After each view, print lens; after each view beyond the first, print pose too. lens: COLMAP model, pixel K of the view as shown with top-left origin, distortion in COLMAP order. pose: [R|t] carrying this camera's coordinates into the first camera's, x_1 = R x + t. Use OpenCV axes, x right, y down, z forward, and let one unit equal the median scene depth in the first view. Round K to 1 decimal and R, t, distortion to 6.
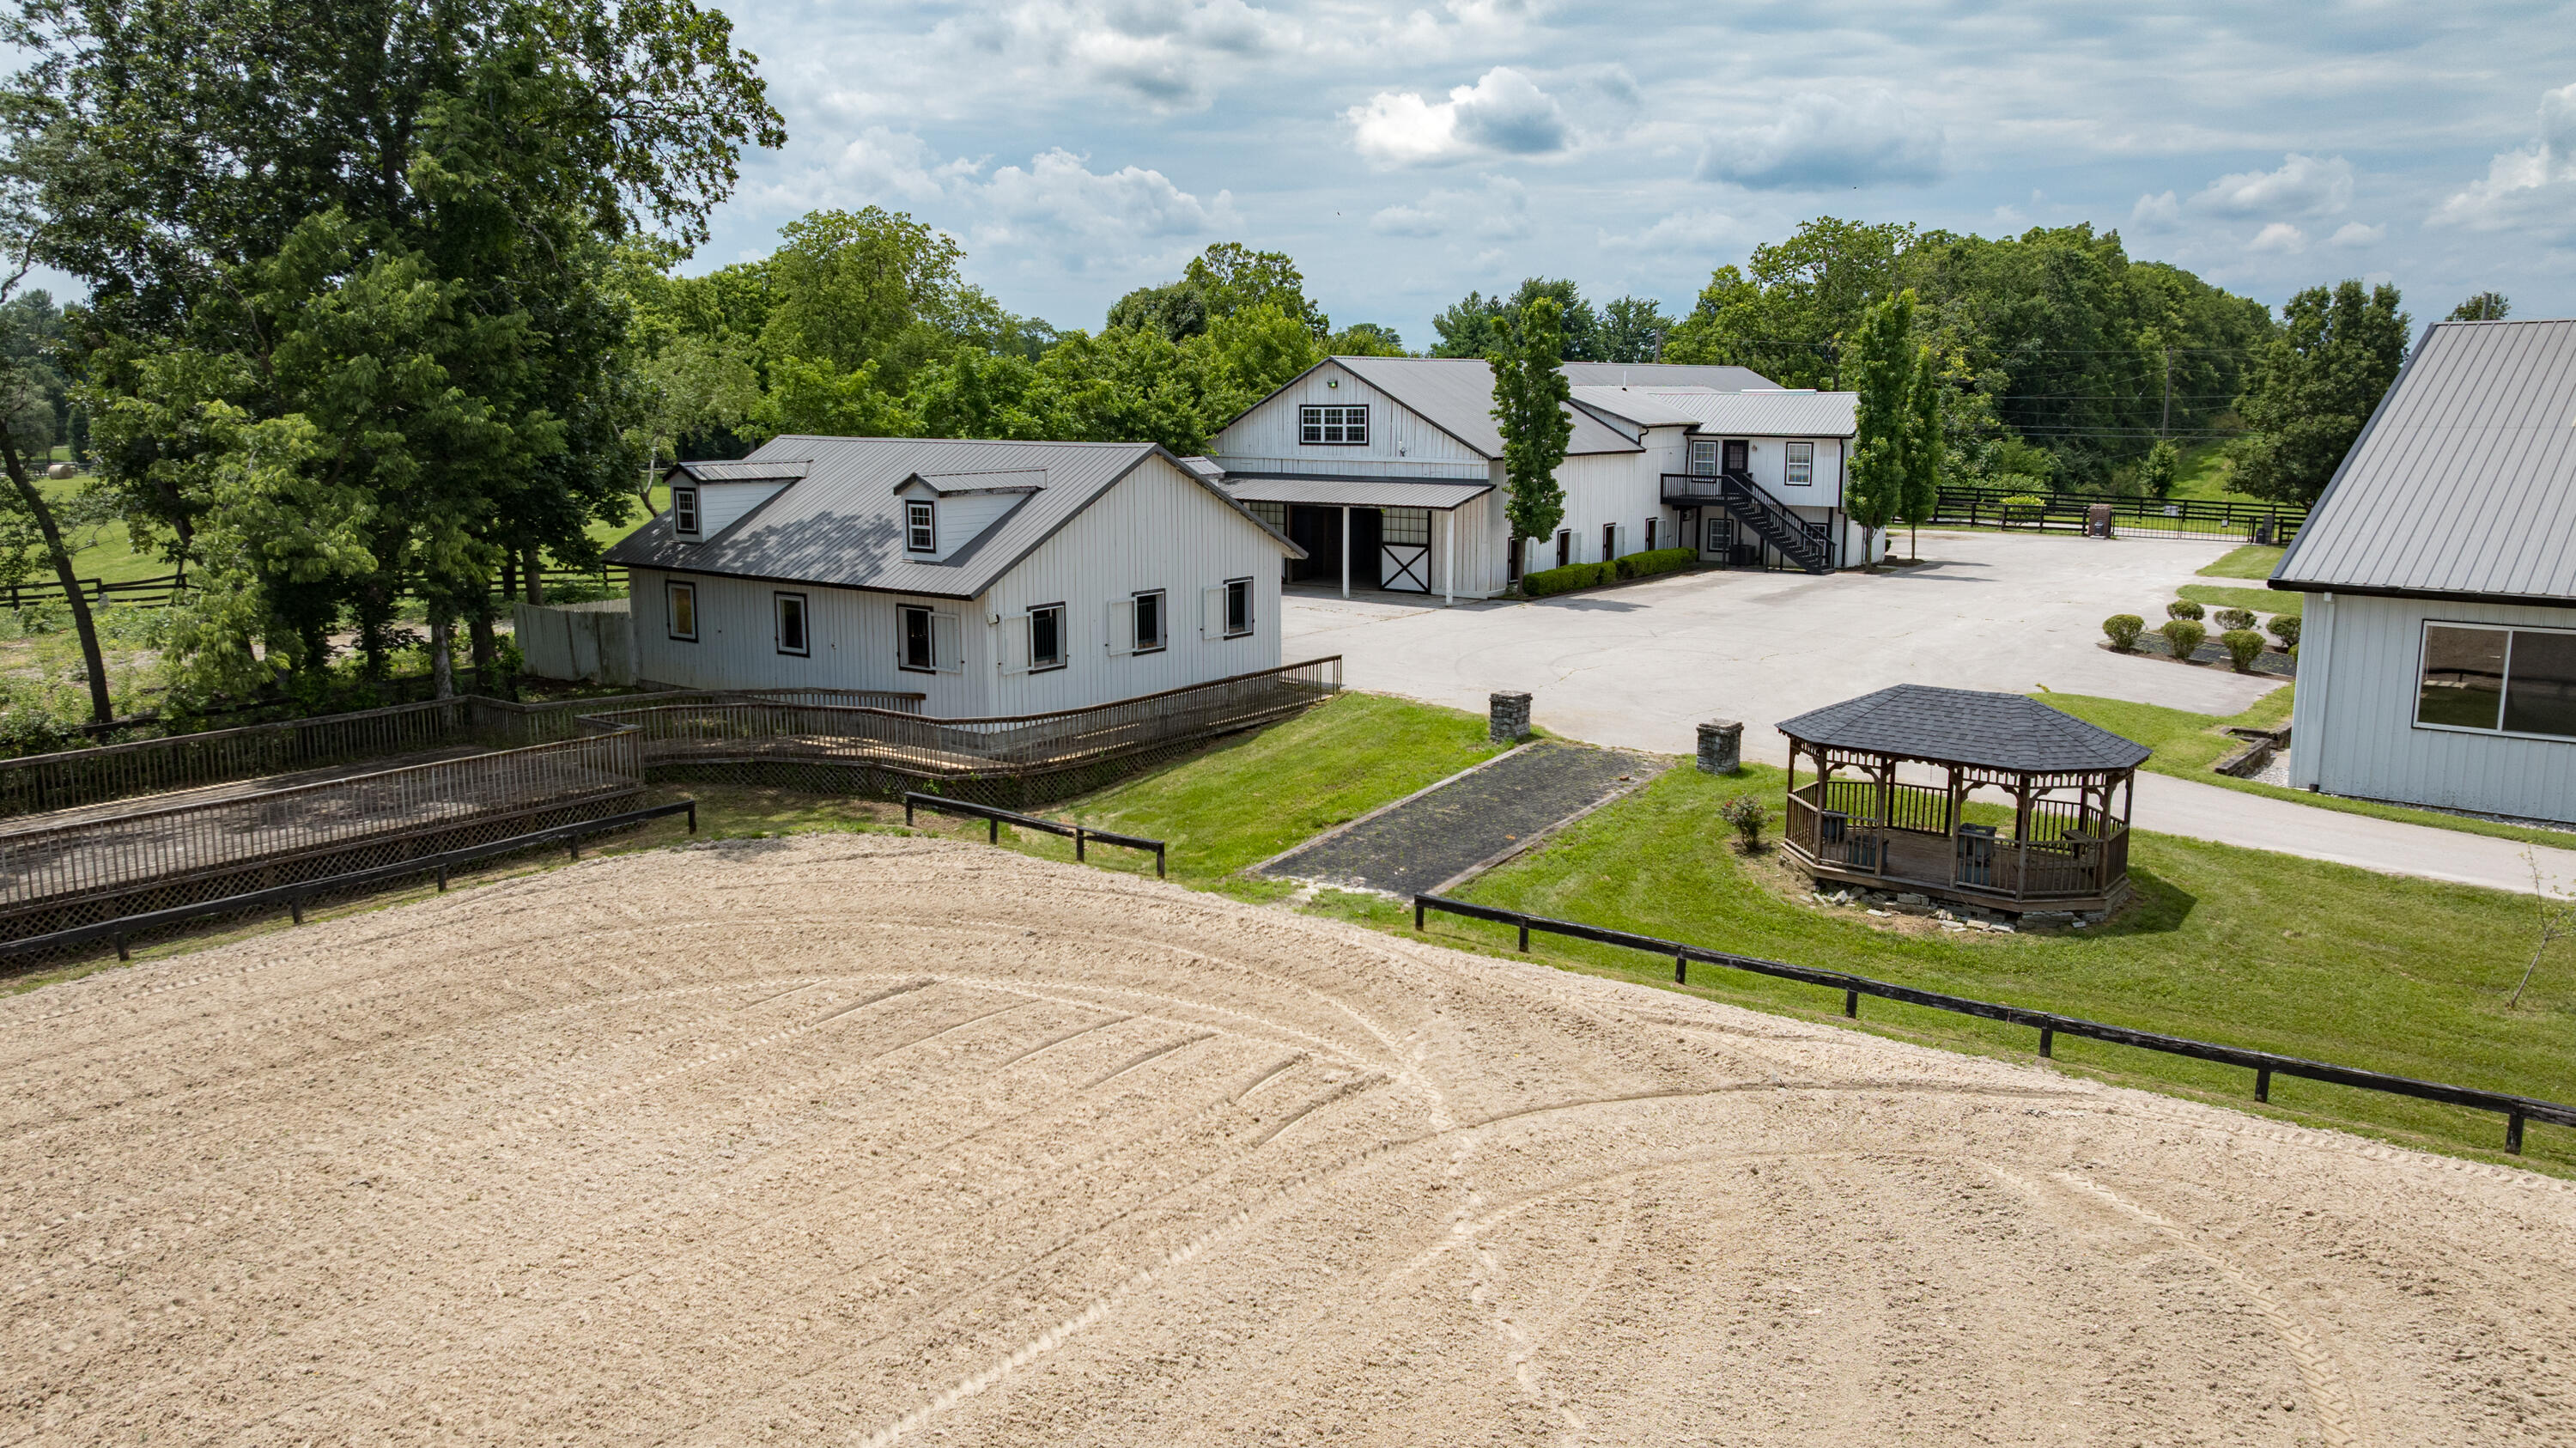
lens RADIAL K [[1860.3, 0, 1288.0], [0, 1860.3, 724.0], [0, 0, 1]] dist [-0.090270, 0.087928]
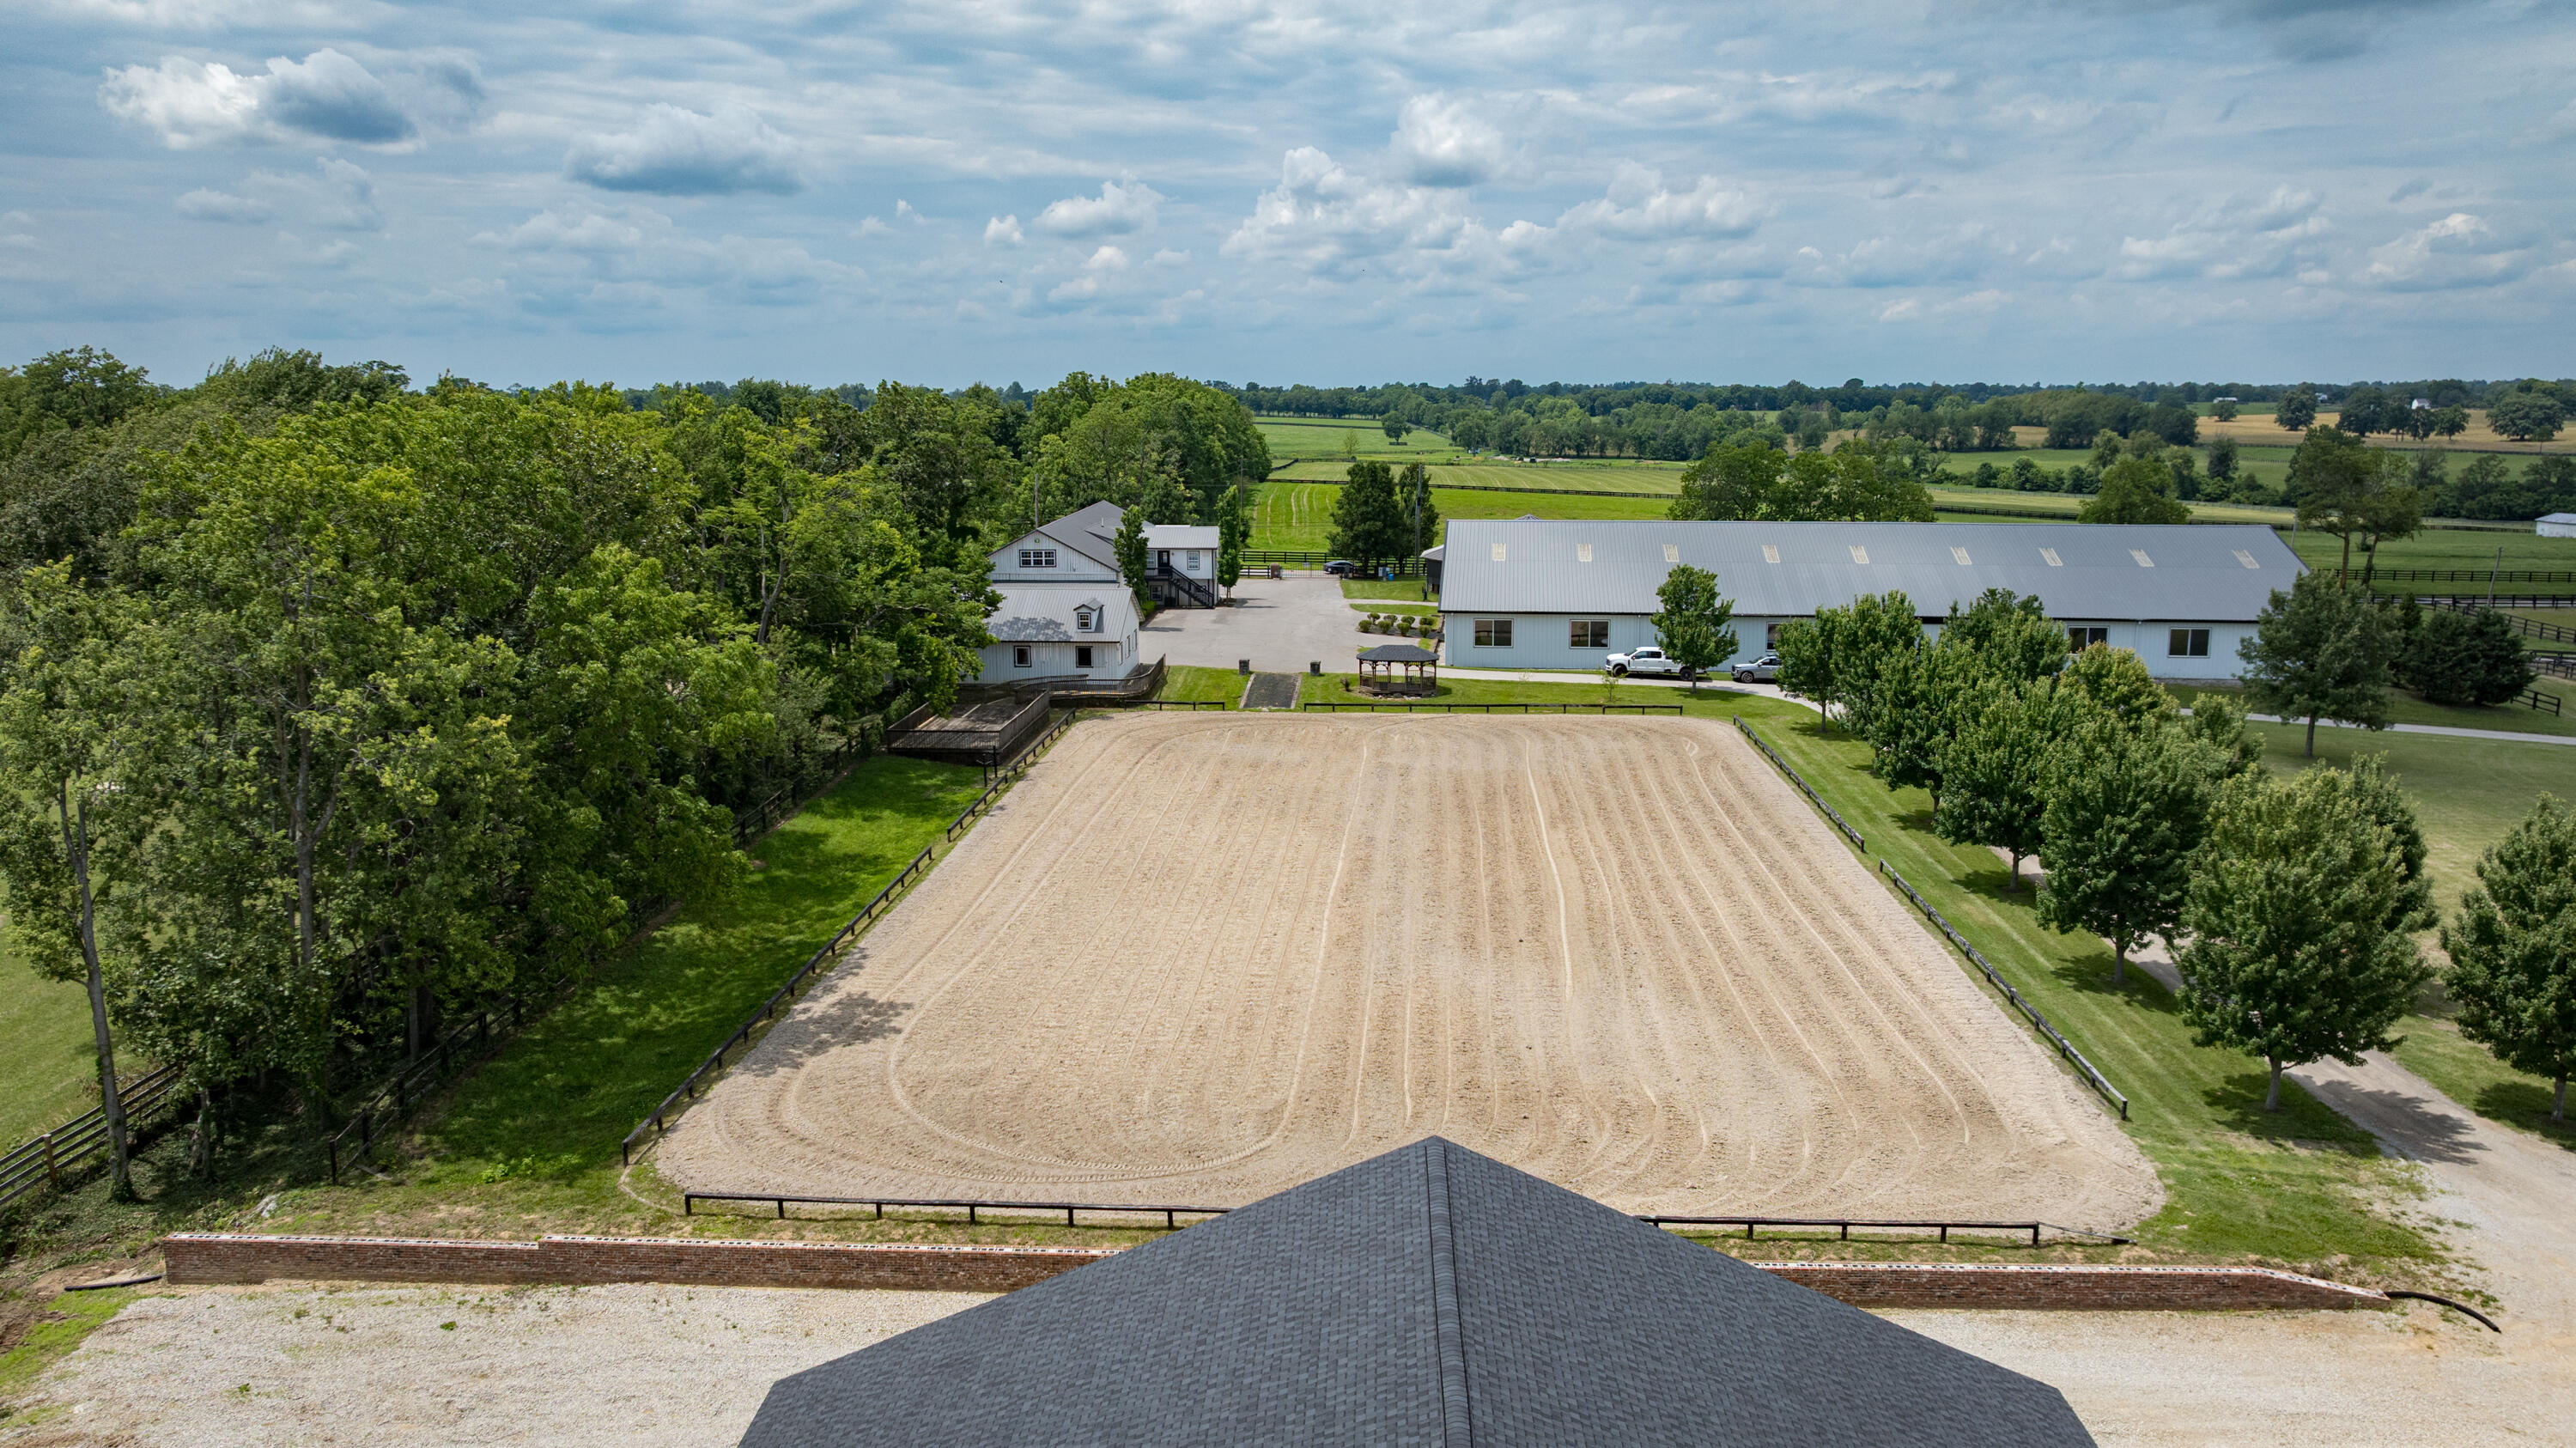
lens RADIAL K [[1860.3, 0, 1288.0], [0, 1860.3, 724.0], [0, 0, 1]] dist [-0.090270, 0.087928]
pose [[0.835075, -0.098196, 0.541302, -0.879827], [0.097440, 0.994785, 0.030140, 0.002753], [-0.541439, 0.027575, 0.840288, -0.976976]]
